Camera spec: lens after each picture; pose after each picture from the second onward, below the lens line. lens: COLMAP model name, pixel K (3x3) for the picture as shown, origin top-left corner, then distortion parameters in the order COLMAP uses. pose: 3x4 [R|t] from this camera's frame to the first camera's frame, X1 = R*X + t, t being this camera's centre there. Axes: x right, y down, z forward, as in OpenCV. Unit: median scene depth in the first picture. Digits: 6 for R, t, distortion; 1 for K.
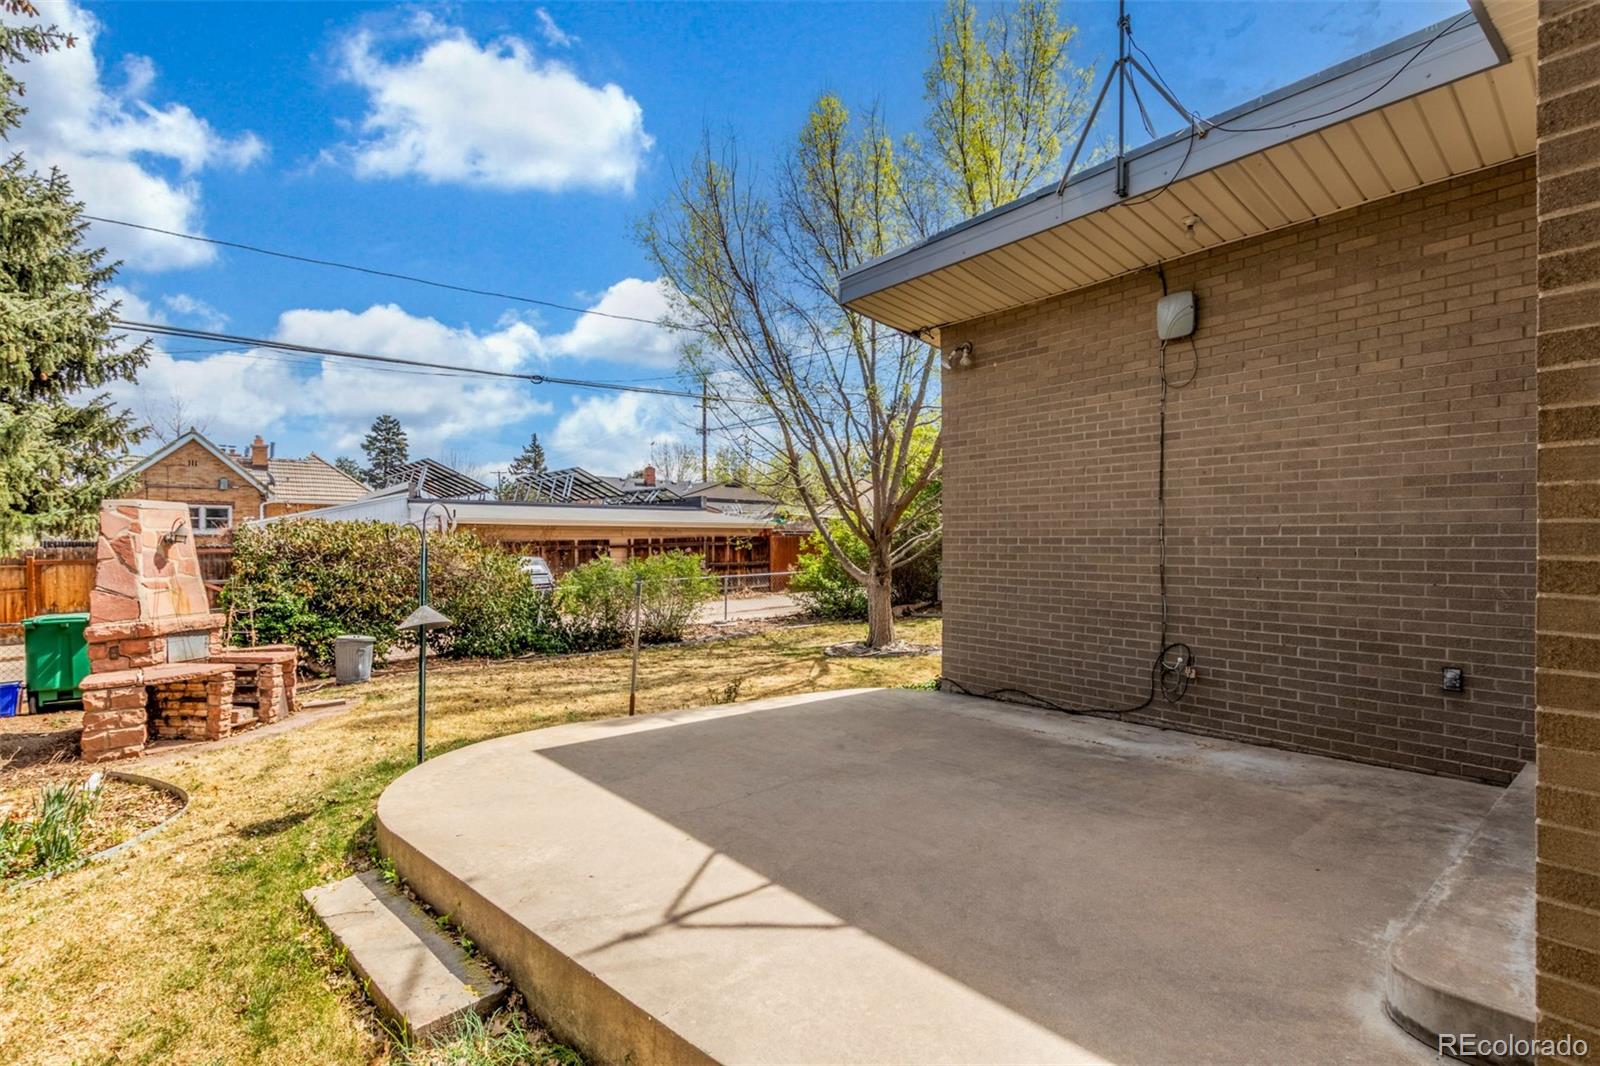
lens RADIAL K [[744.8, 0, 798.8], [0, 744.8, 539.4], [0, 0, 1]] dist [0.002809, 0.000508]
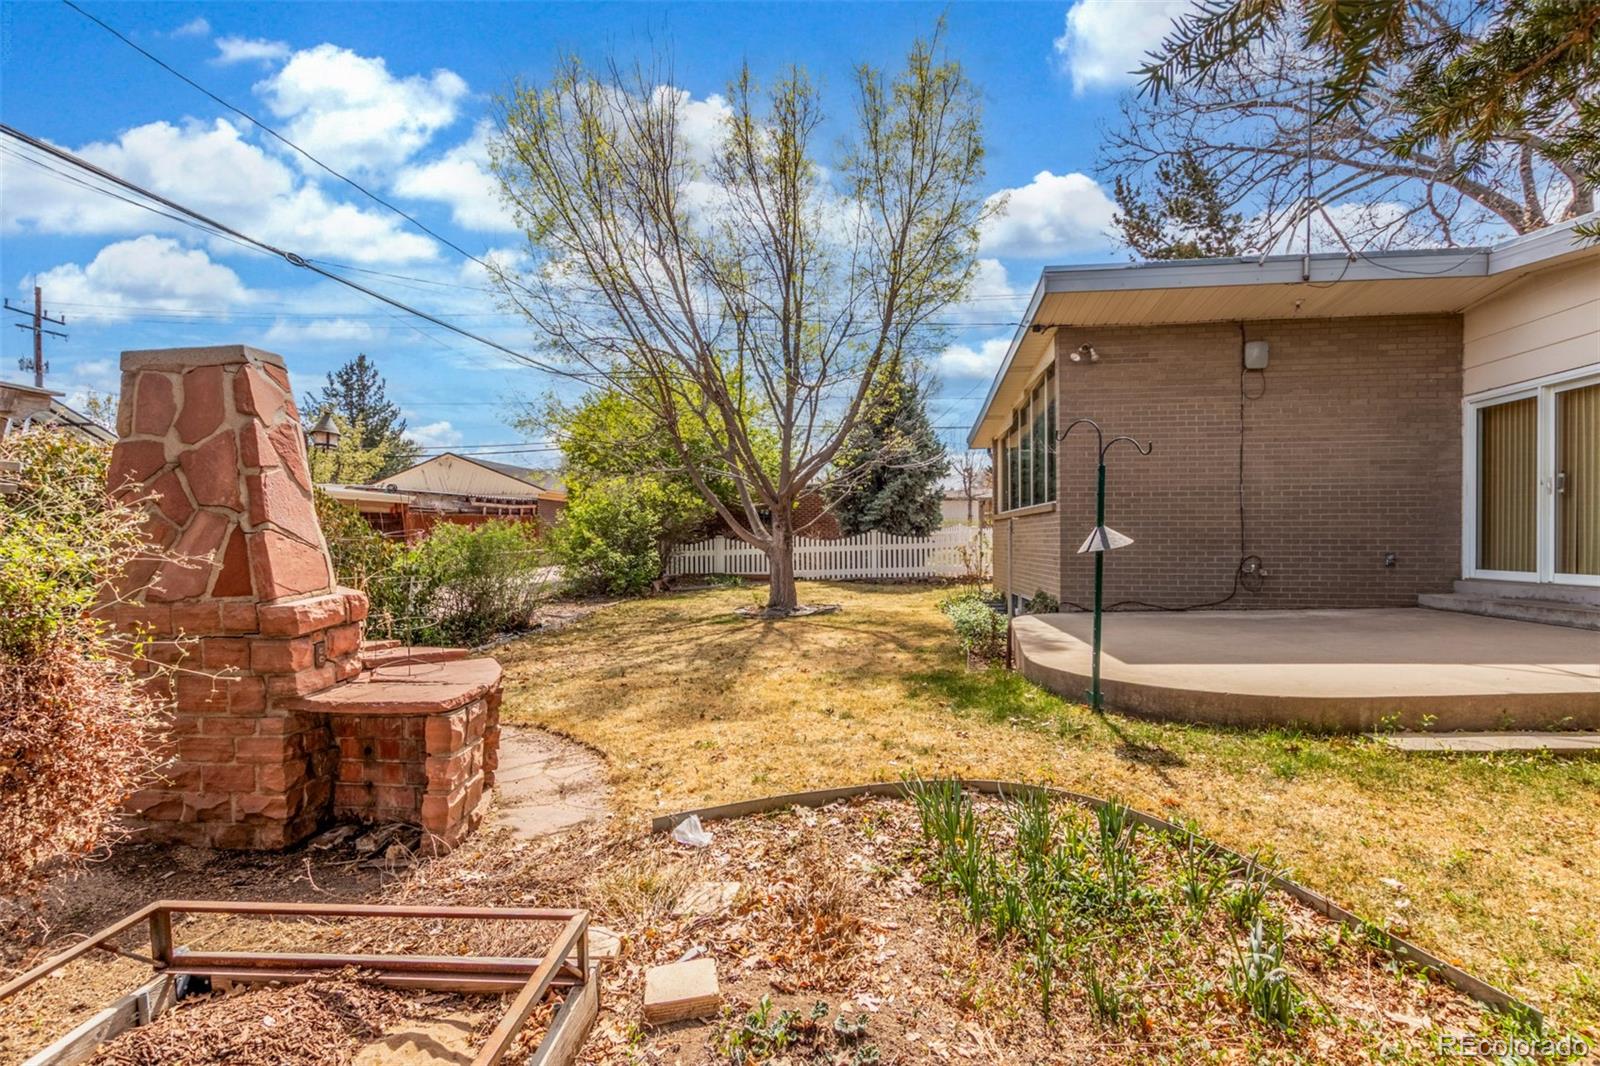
lens RADIAL K [[744.8, 0, 795.7], [0, 744.8, 543.7], [0, 0, 1]] dist [0.002809, 0.000508]
pose [[0.711348, -0.008124, 0.702793, -1.415482], [0.001592, 0.999949, 0.009948, 0.098860], [-0.702838, -0.005958, 0.711325, 0.566084]]
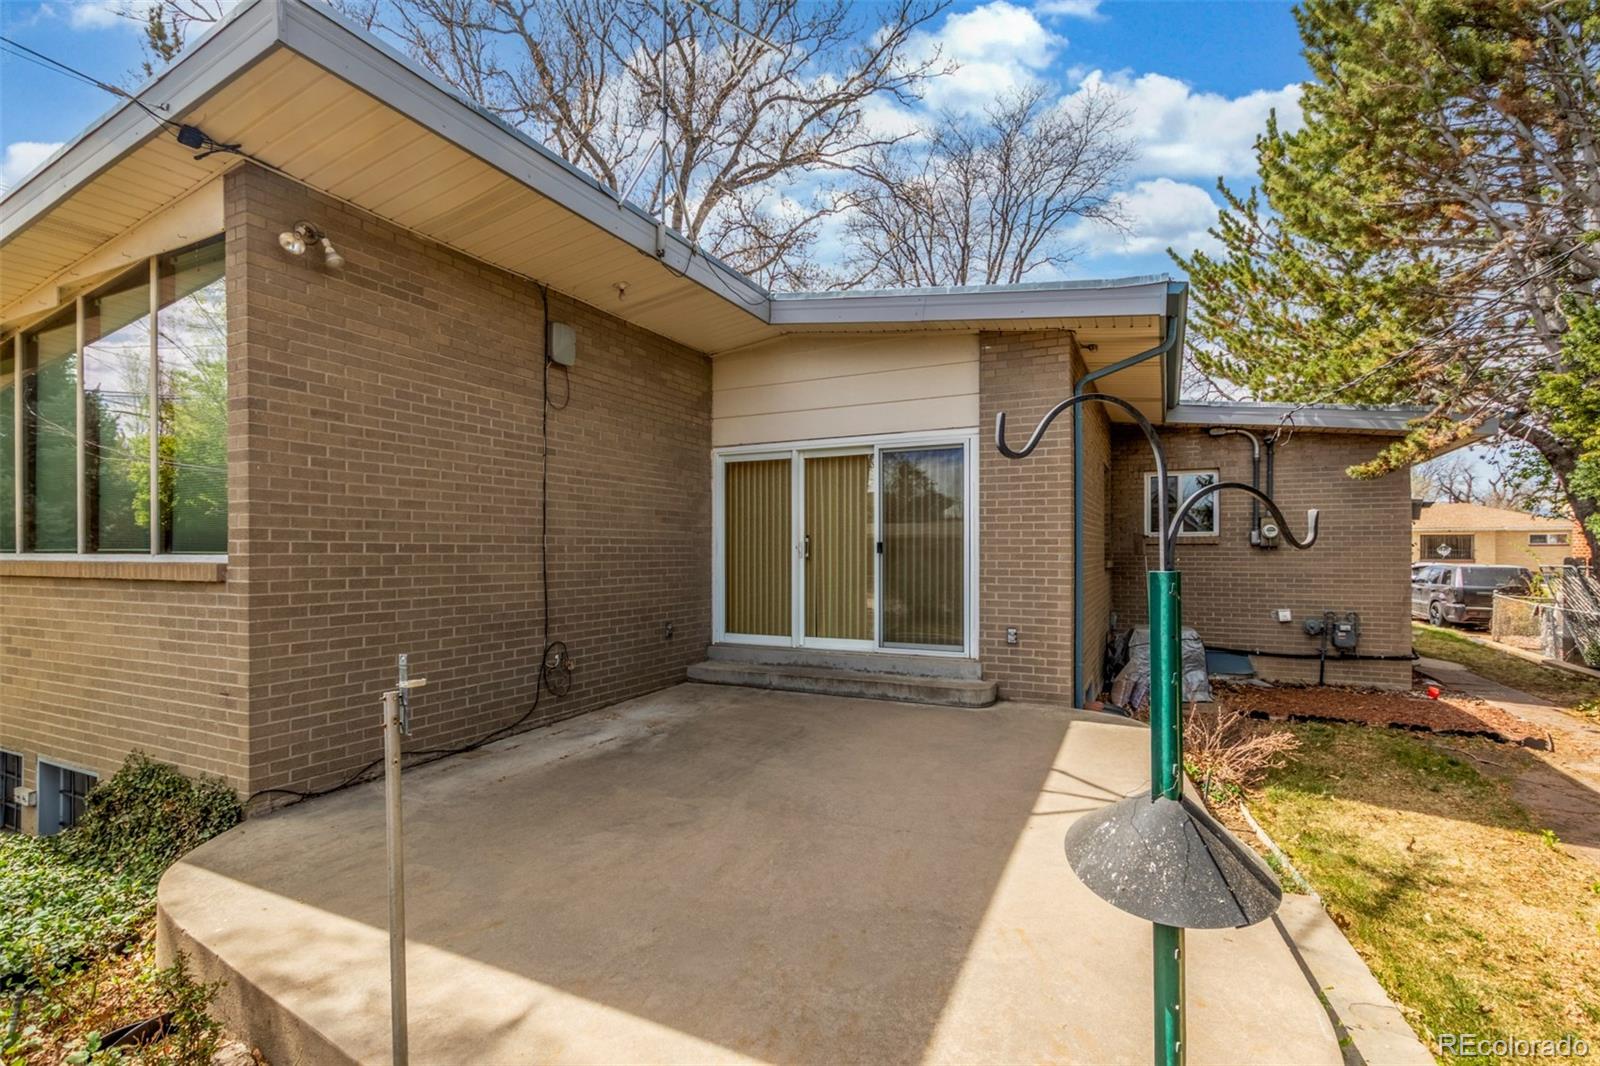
lens RADIAL K [[744.8, 0, 798.5], [0, 744.8, 549.8], [0, 0, 1]] dist [0.002809, 0.000508]
pose [[-0.417303, -0.000338, 0.908767, -0.664694], [-0.003962, 0.999991, -0.001448, 0.003911], [-0.908759, -0.004205, -0.417301, 1.187014]]
